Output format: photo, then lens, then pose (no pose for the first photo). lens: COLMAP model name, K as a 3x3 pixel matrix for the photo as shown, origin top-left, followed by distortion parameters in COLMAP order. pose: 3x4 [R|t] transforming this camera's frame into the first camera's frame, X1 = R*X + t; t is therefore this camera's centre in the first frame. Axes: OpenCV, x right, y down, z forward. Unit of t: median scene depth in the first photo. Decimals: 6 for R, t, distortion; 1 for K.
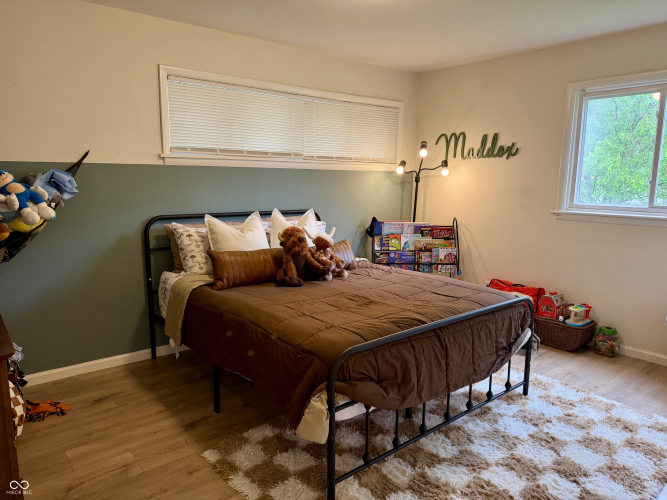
lens RADIAL K [[470.0, 0, 331.3], [0, 470.0, 249.7], [0, 0, 1]] dist [0.009480, -0.003225]
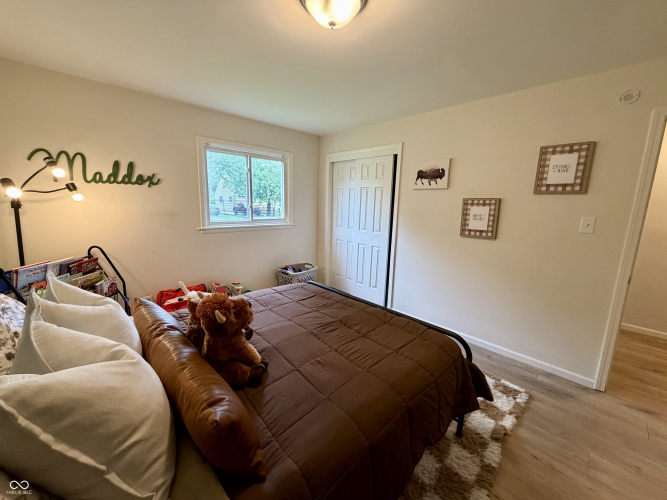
lens RADIAL K [[265.7, 0, 329.4], [0, 265.7, 251.3], [0, 0, 1]] dist [0.002603, 0.000339]
pose [[-0.063415, -0.189776, 0.979777, -0.310007], [0.127742, 0.972134, 0.196563, -0.112422], [-0.989778, 0.137624, -0.037405, 0.611115]]
